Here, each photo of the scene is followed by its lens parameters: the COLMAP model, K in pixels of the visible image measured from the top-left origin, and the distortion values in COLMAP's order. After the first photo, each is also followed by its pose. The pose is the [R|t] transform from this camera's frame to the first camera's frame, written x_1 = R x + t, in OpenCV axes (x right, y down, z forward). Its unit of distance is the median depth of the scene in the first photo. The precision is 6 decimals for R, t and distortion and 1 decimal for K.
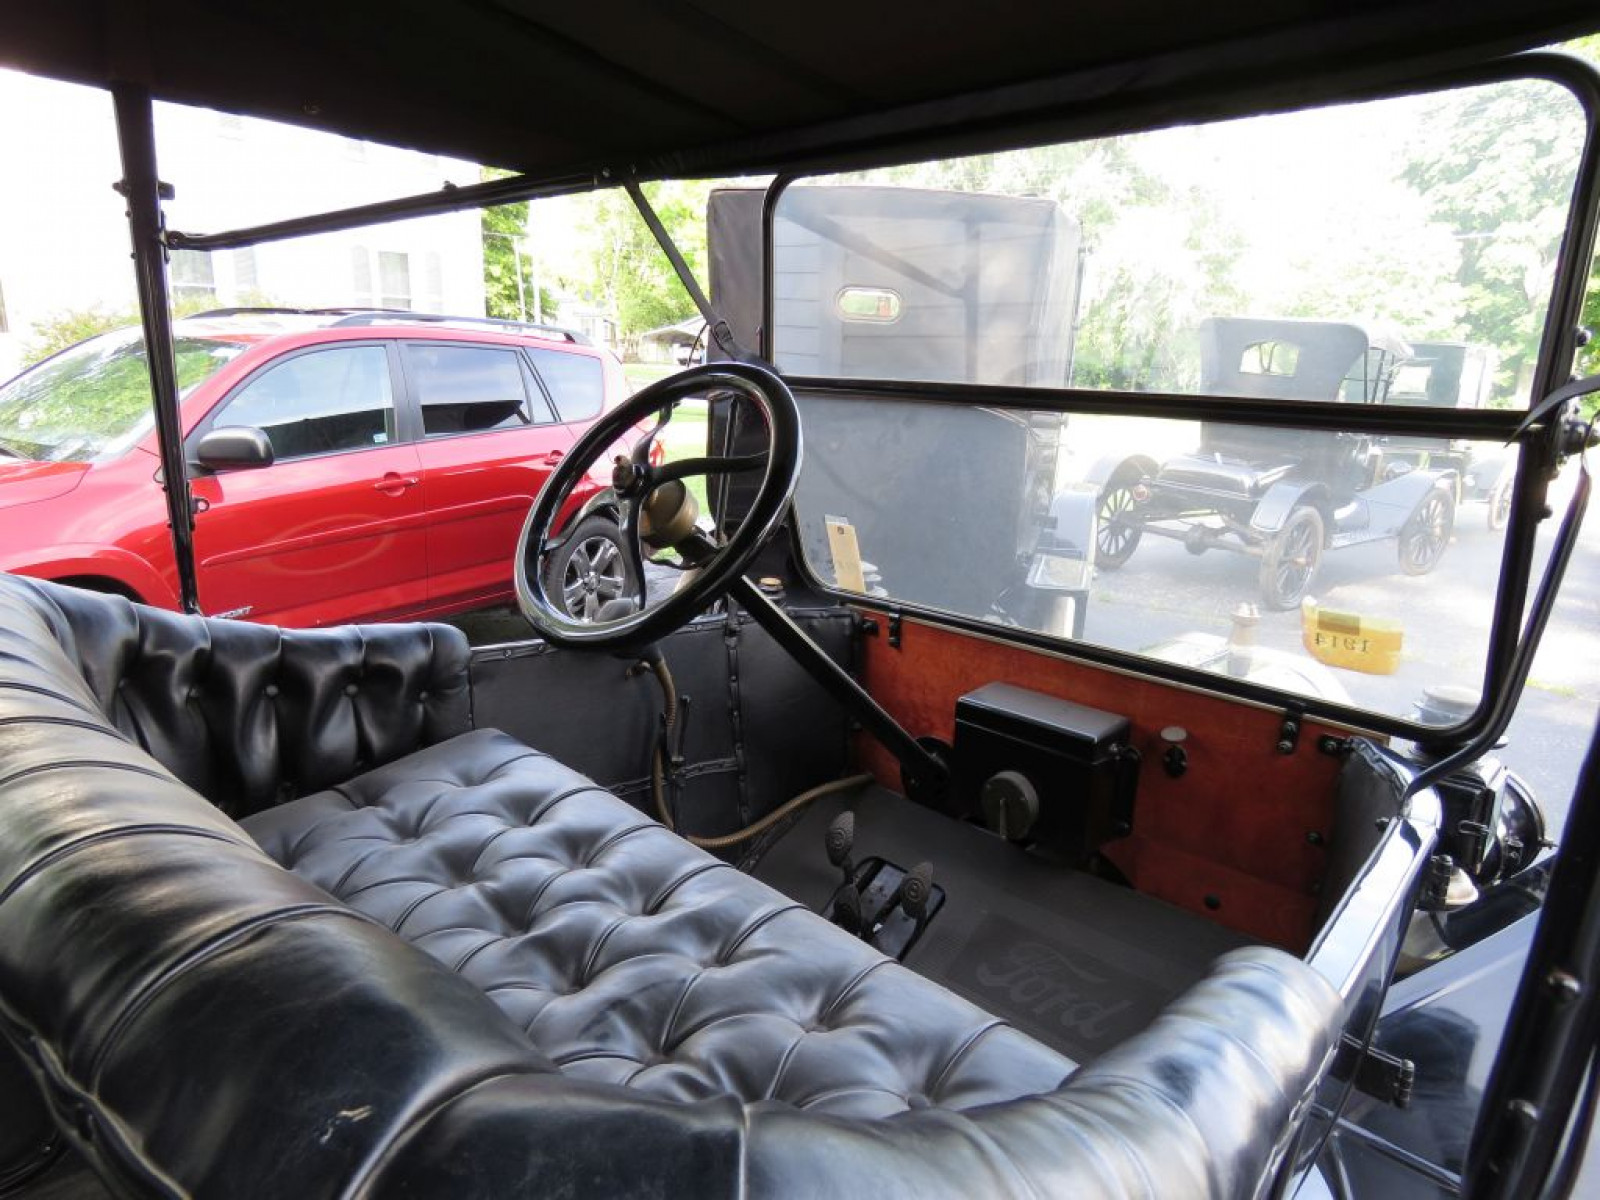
lens RADIAL K [[1029.1, 0, 803.9], [0, 1029.1, 598.3], [0, 0, 1]] dist [0.000164, -0.008337]
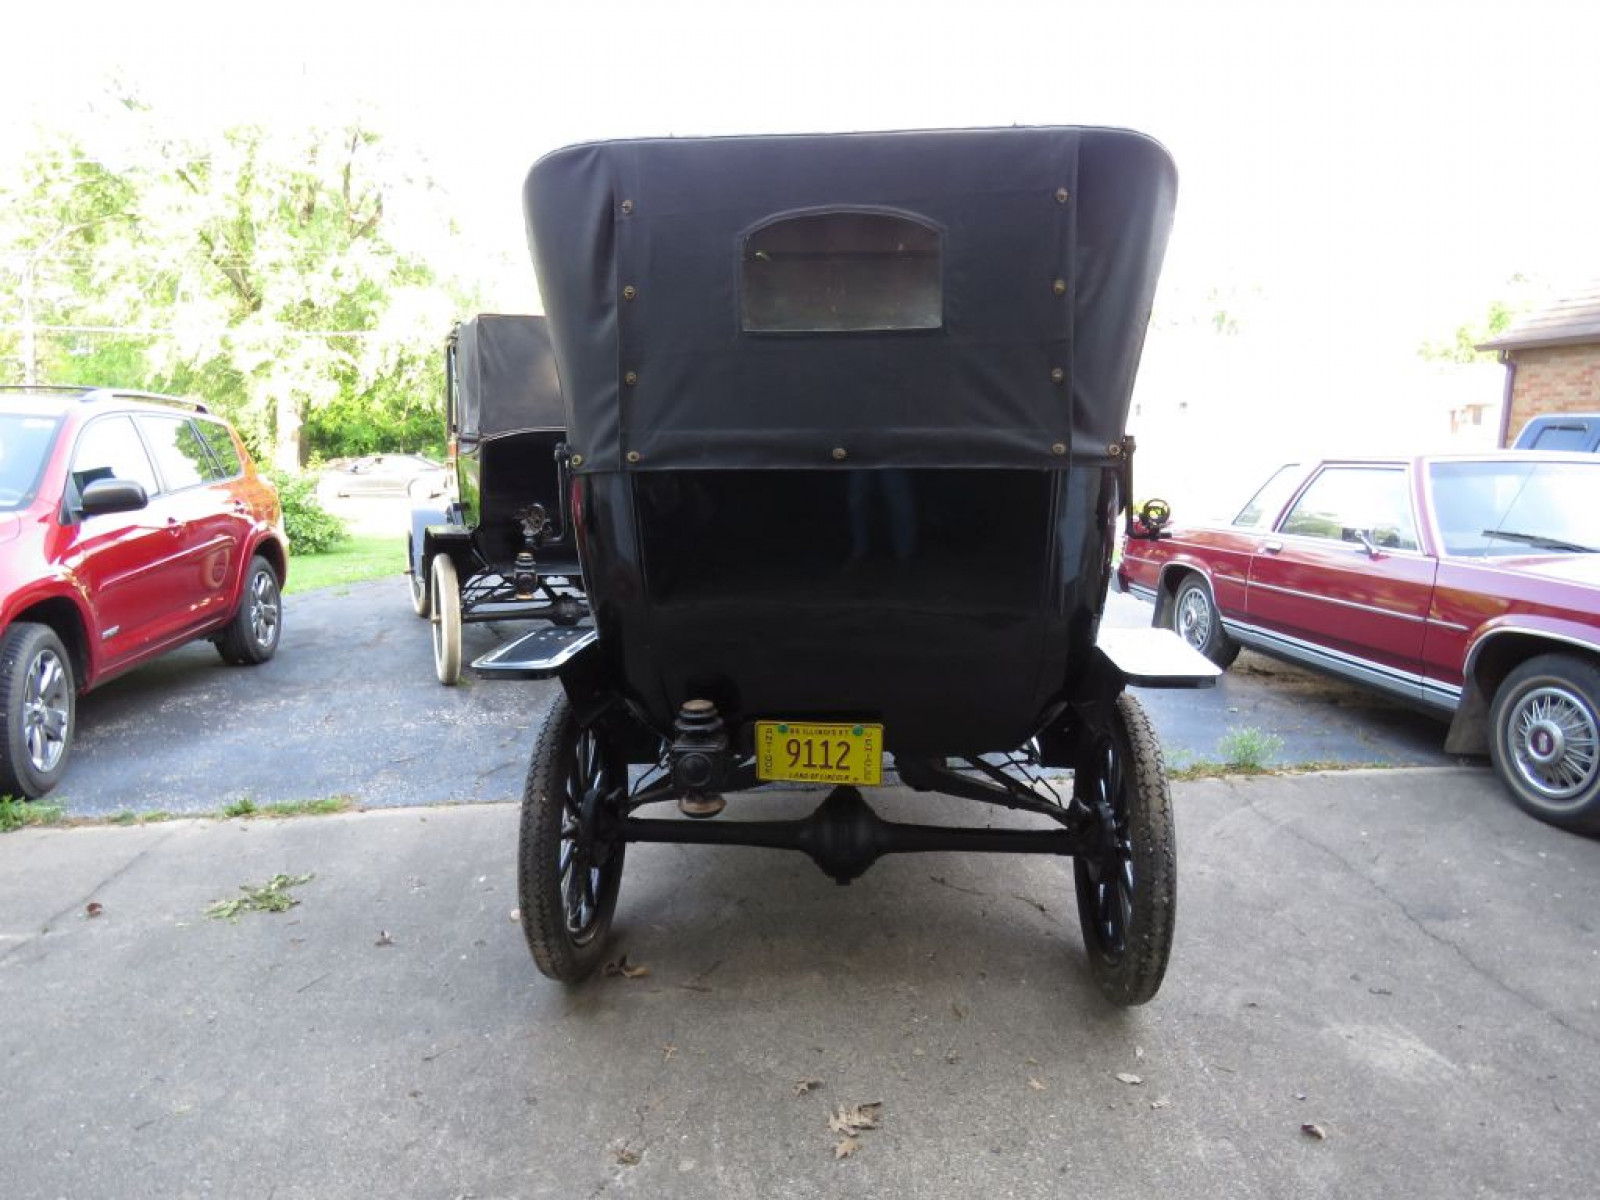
lens RADIAL K [[1029.1, 0, 775.6], [0, 1029.1, 595.4], [0, 0, 1]] dist [0.000164, -0.008337]
pose [[0.773751, -0.133159, 0.619337, -0.081213], [0.174305, 0.984673, -0.006055, 0.014277], [-0.609038, 0.112639, 0.785102, -0.054706]]
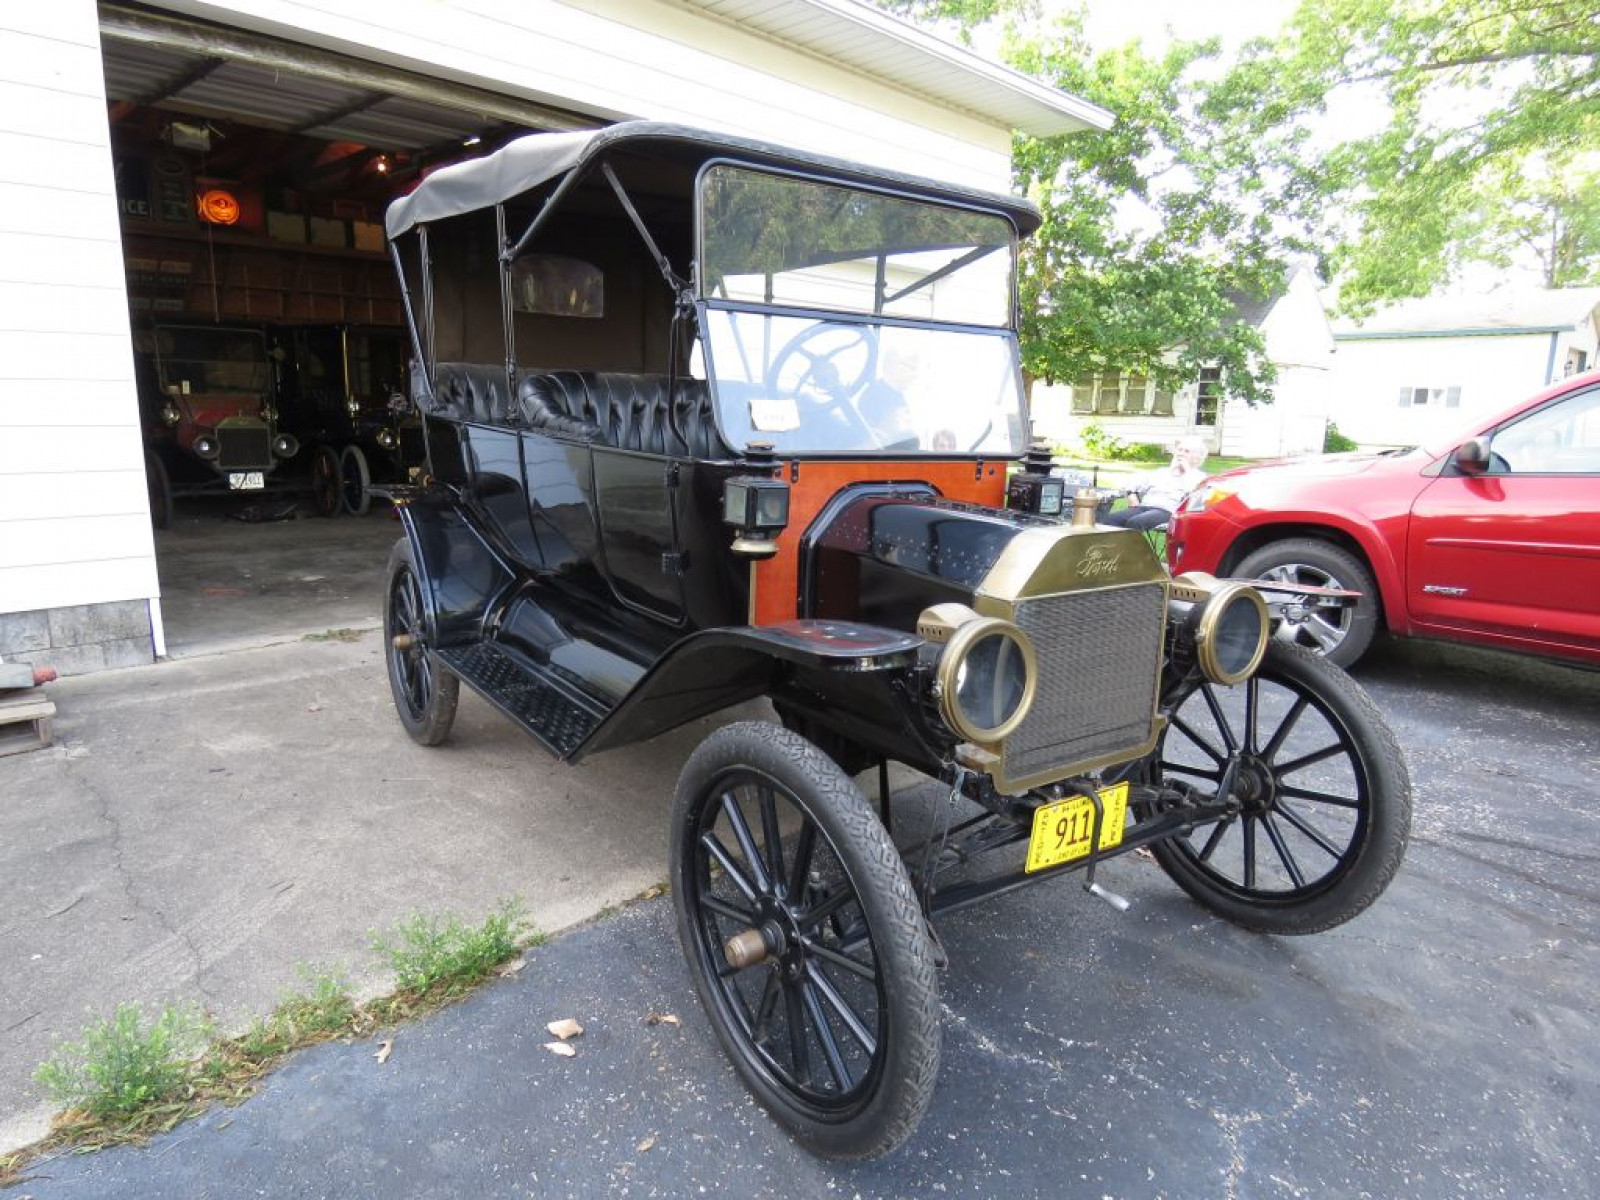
lens RADIAL K [[1029.1, 0, 786.3], [0, 1029.1, 599.4], [0, 0, 1]] dist [0.000164, -0.008337]
pose [[-0.200058, 0.152189, -0.967892, 0.092952], [-0.260827, 0.943944, 0.202335, -0.001601], [0.944429, 0.292931, -0.149148, 0.051714]]
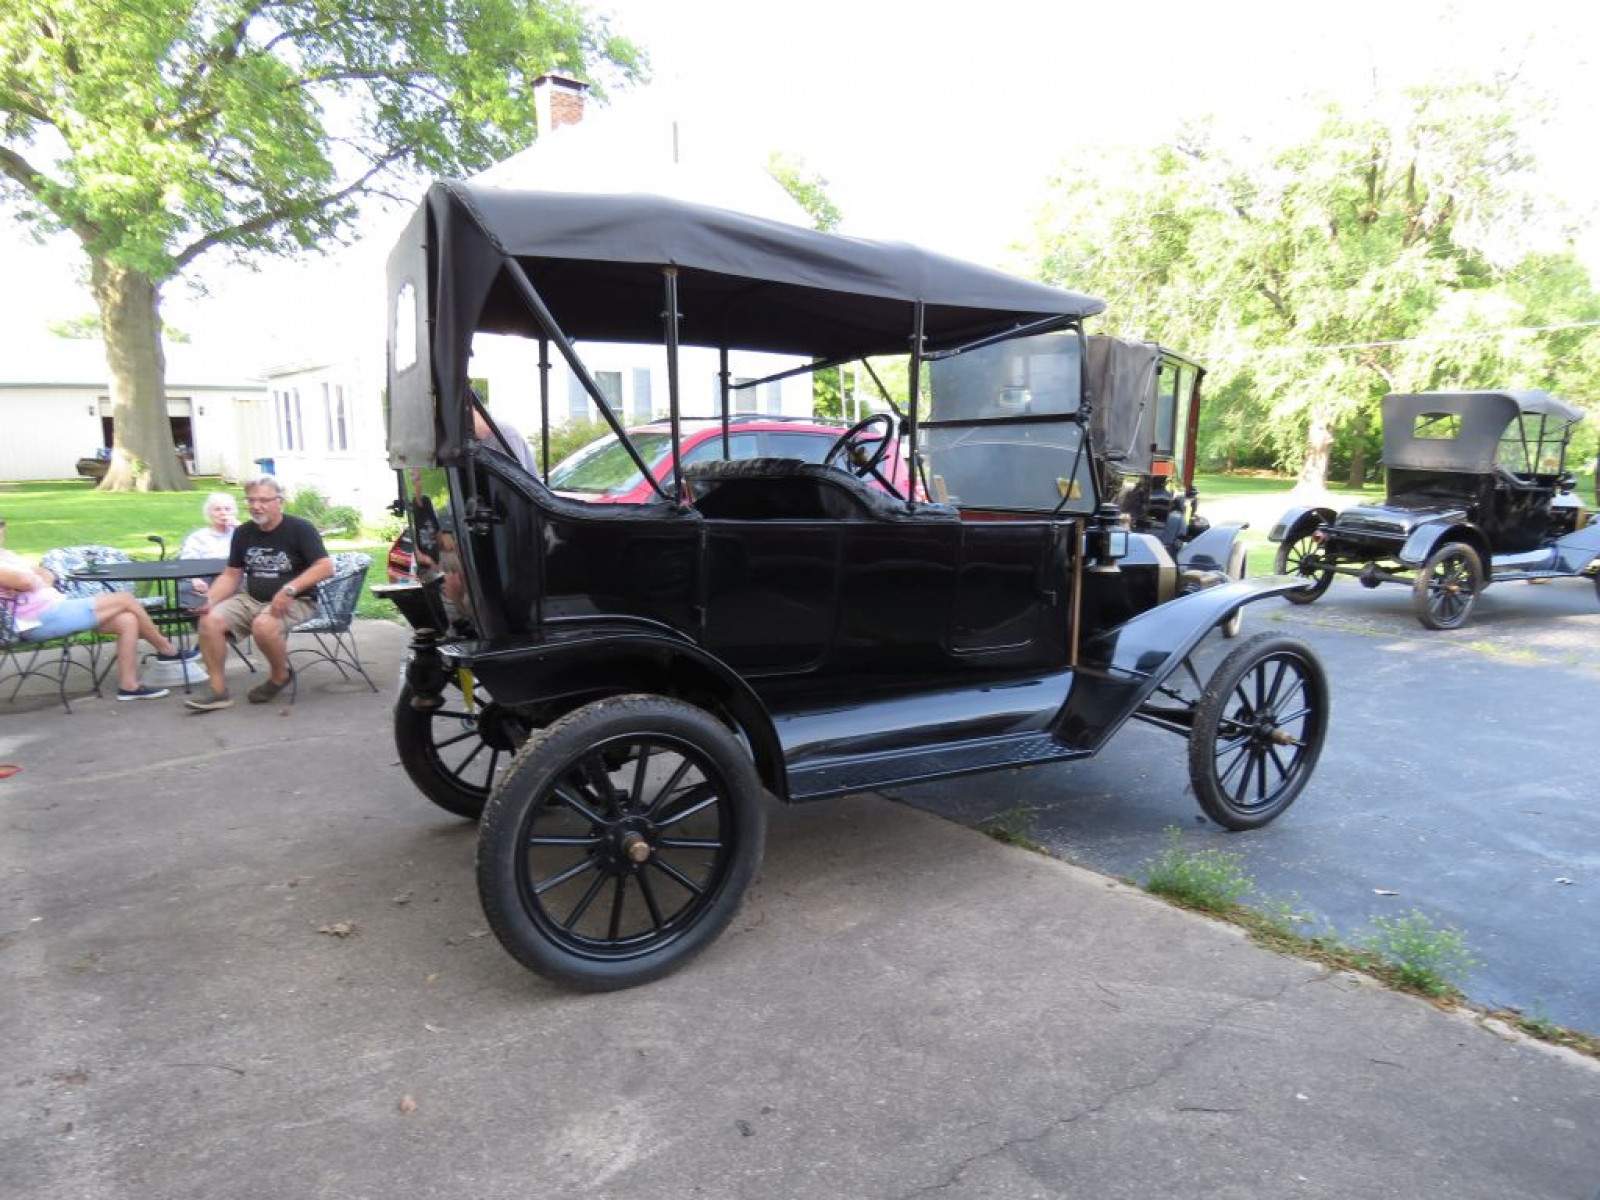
lens RADIAL K [[1029.1, 0, 797.5], [0, 1029.1, 594.5], [0, 0, 1]] dist [0.000164, -0.008337]
pose [[0.953212, 0.006805, -0.302227, 0.025222], [-0.037862, 0.994562, -0.097021, 0.025553], [0.299924, 0.103925, 0.948286, -0.081178]]
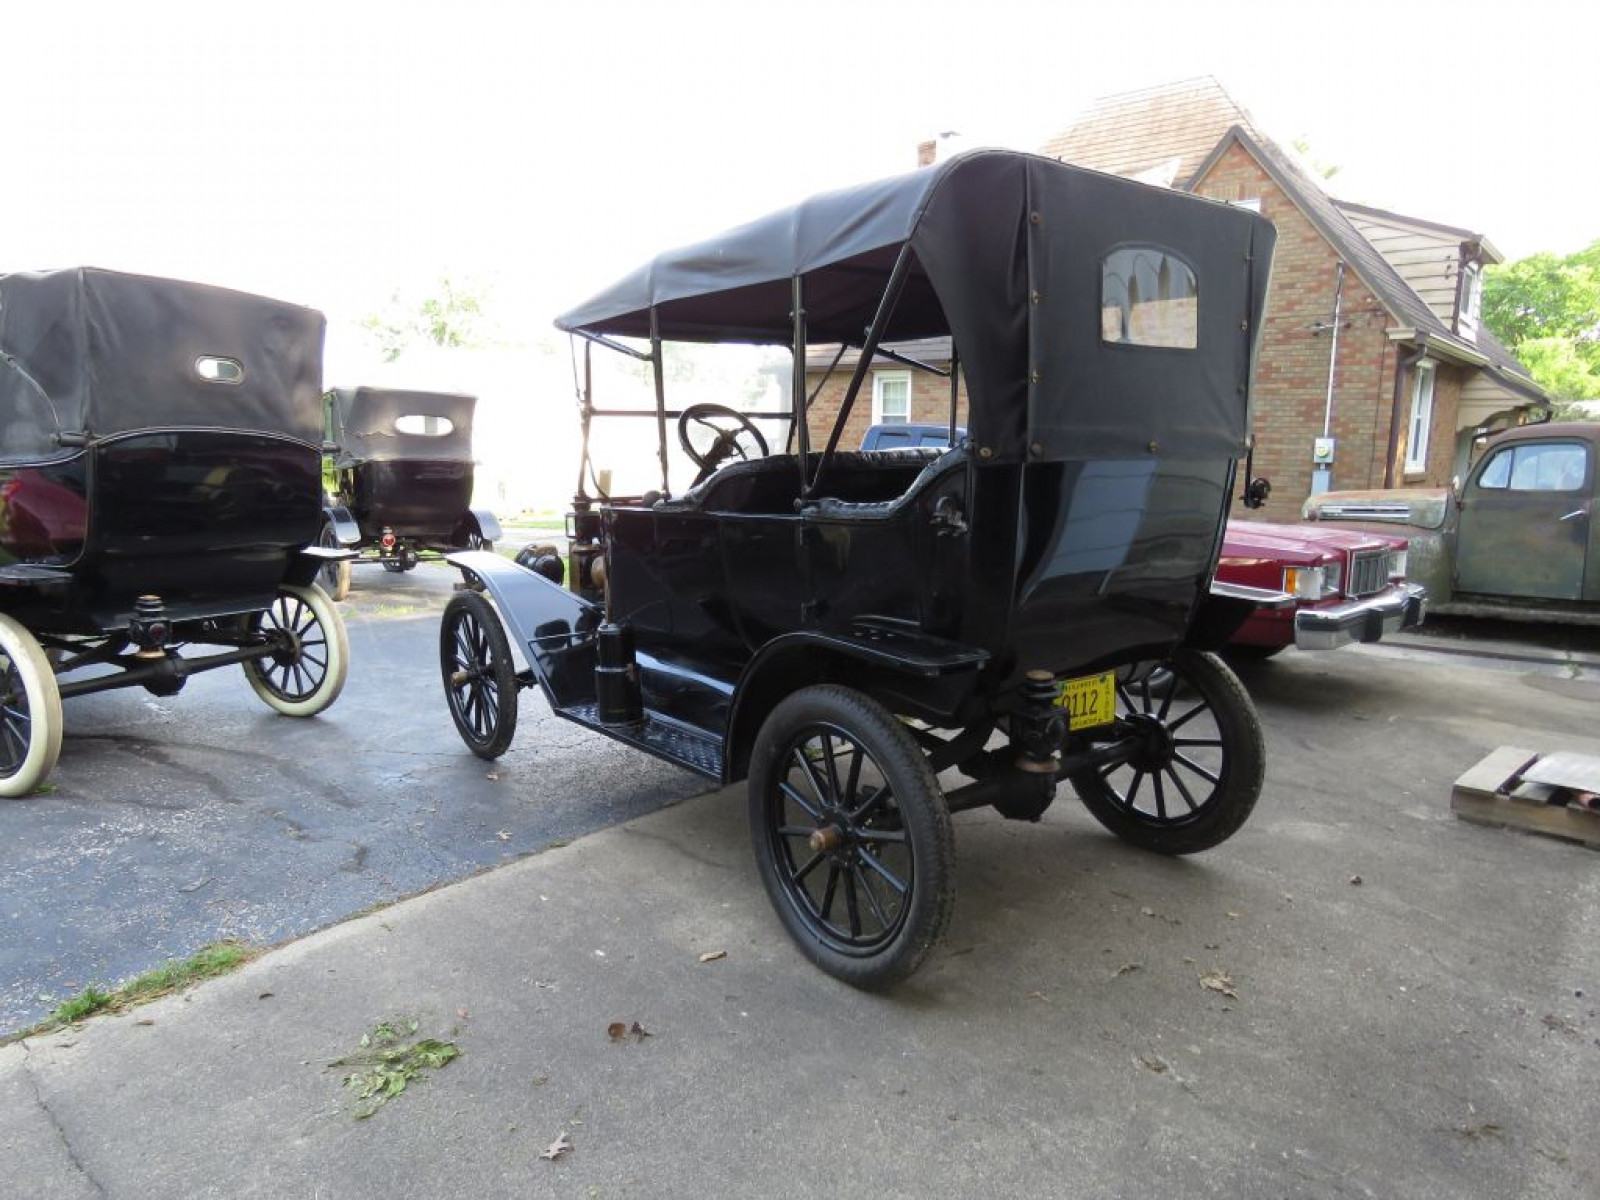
lens RADIAL K [[1029.1, 0, 789.6], [0, 1029.1, 589.0], [0, 0, 1]] dist [0.000164, -0.008337]
pose [[0.152726, -0.176173, 0.972439, -0.121297], [0.236911, 0.961818, 0.137040, -0.001556], [-0.959452, 0.209452, 0.188632, 0.008076]]
